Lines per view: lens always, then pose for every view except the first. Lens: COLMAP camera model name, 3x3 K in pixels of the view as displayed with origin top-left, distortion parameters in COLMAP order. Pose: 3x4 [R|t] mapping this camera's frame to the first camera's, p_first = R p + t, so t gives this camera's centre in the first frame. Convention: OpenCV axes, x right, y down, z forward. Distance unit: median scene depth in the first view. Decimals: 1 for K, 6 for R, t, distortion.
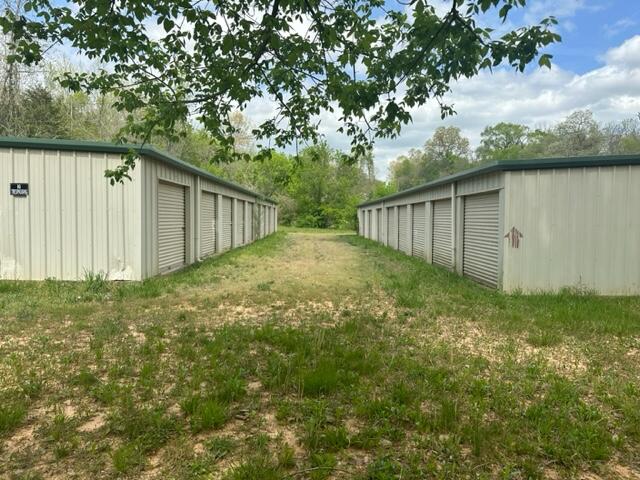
lens RADIAL K [[450.1, 0, 320.3], [0, 450.1, 239.3], [0, 0, 1]] dist [-0.003187, 0.000230]
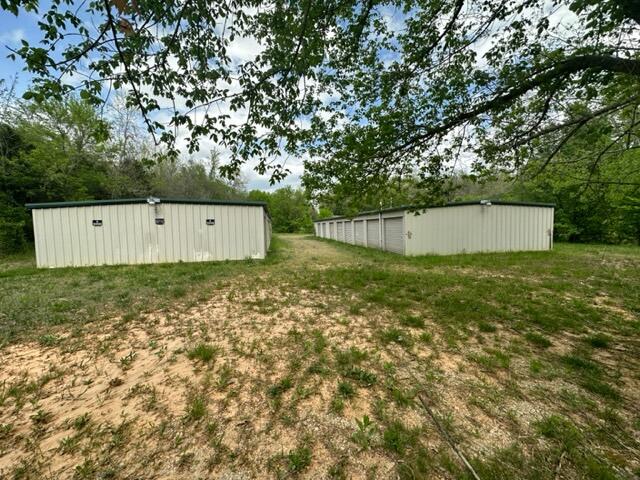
lens RADIAL K [[256.8, 0, 319.7], [0, 256.8, 240.4], [0, 0, 1]] dist [0.000020, 0.000000]
pose [[0.987392, -0.039493, 0.153291, -0.293117], [0.038360, 0.999210, 0.010343, -0.006694], [-0.153579, -0.004332, 0.988127, -0.367273]]
